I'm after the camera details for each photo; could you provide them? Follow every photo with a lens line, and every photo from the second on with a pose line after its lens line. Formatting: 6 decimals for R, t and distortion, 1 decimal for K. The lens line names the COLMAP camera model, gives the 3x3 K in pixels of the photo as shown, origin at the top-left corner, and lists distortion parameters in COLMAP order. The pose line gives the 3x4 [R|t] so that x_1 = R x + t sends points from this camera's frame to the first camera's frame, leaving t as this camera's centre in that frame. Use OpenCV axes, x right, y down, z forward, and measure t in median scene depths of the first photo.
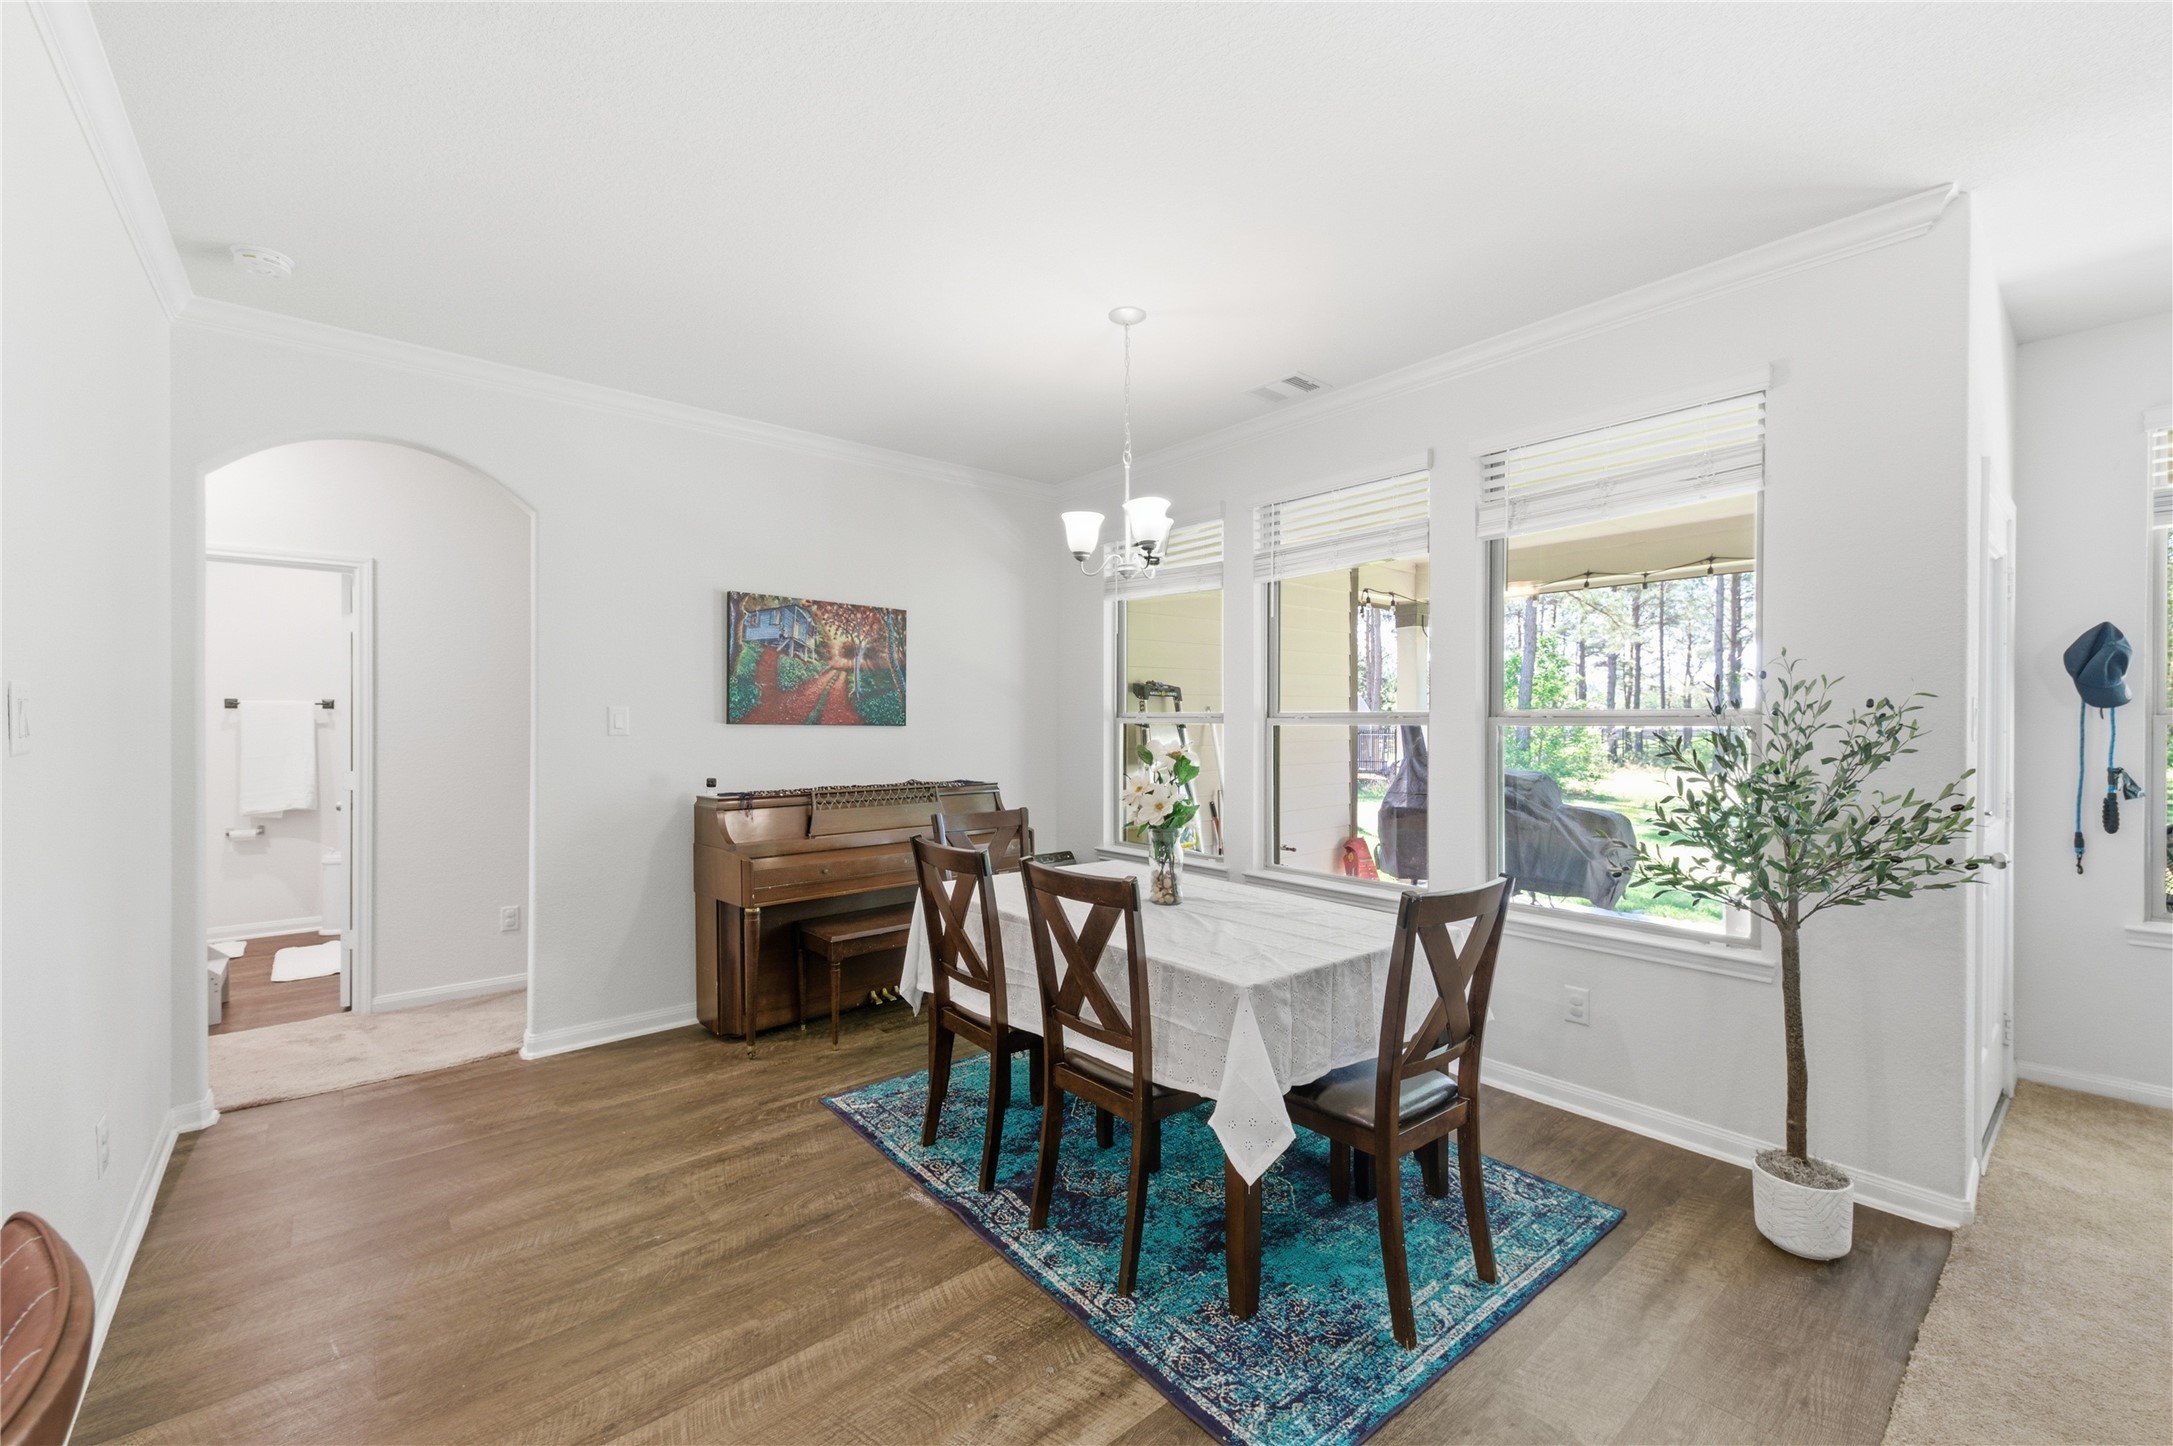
lens RADIAL K [[888.3, 0, 1091.7], [0, 888.3, 723.9], [0, 0, 1]] dist [0.004001, 0.000214]
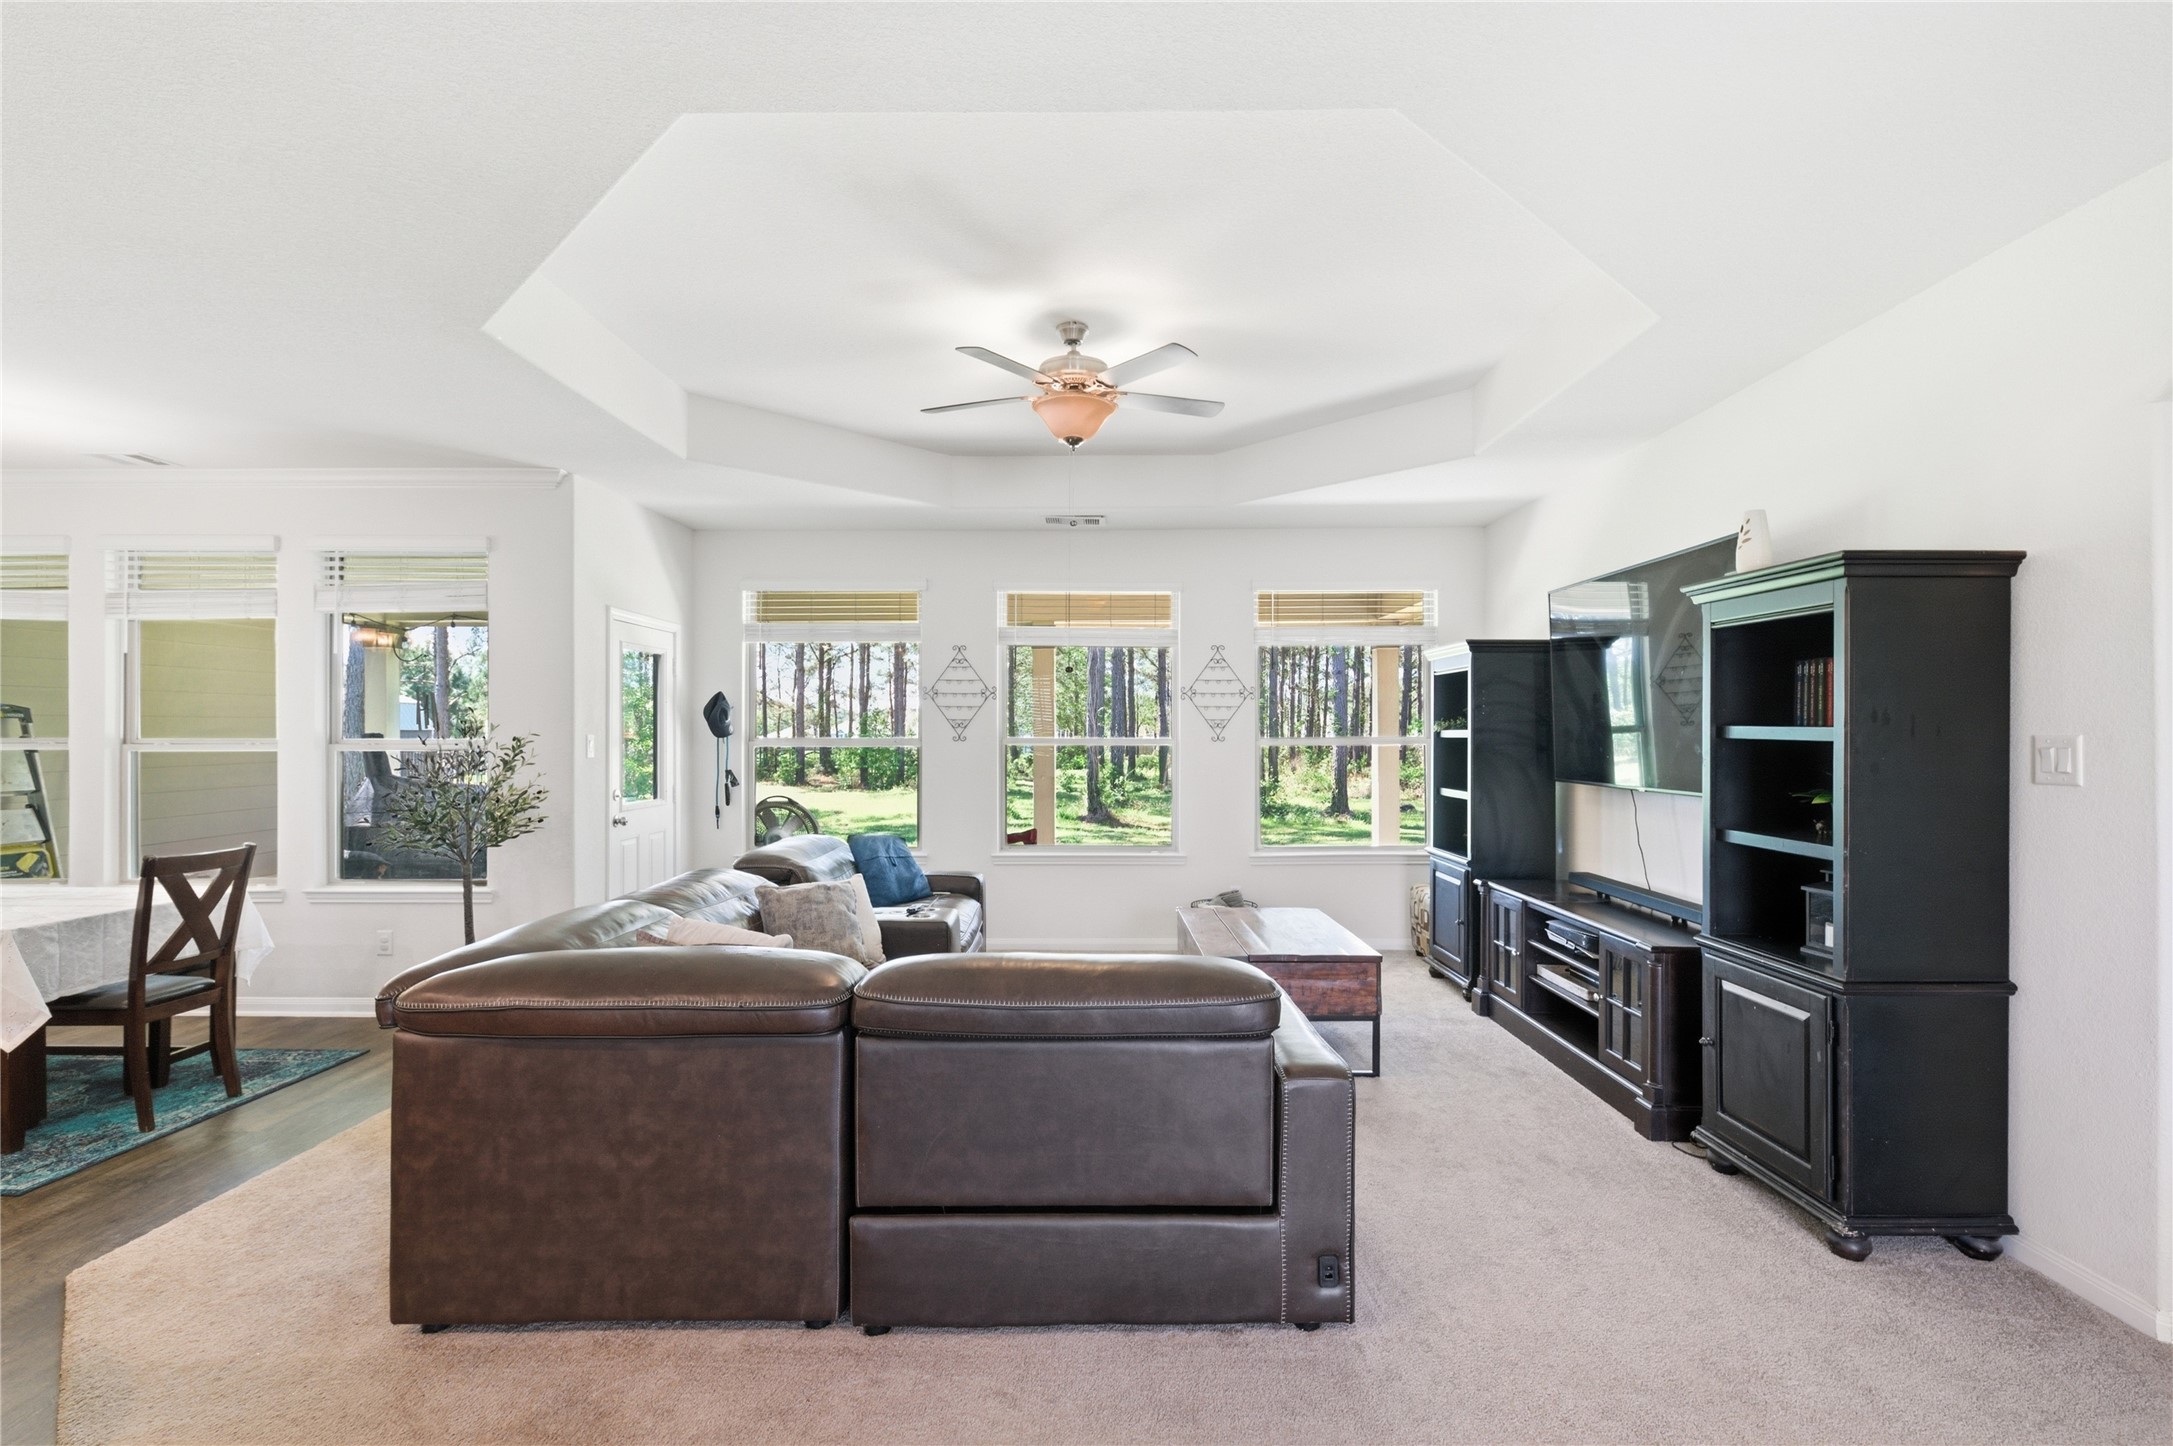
lens RADIAL K [[1031.5, 0, 1090.5], [0, 1031.5, 728.6], [0, 0, 1]] dist [0.004319, -0.000001]
pose [[0.661083, 0.003530, 0.750305, 0.034967], [0.002054, 0.999977, -0.006514, -0.017998], [-0.750310, 0.005848, 0.661060, -0.848222]]
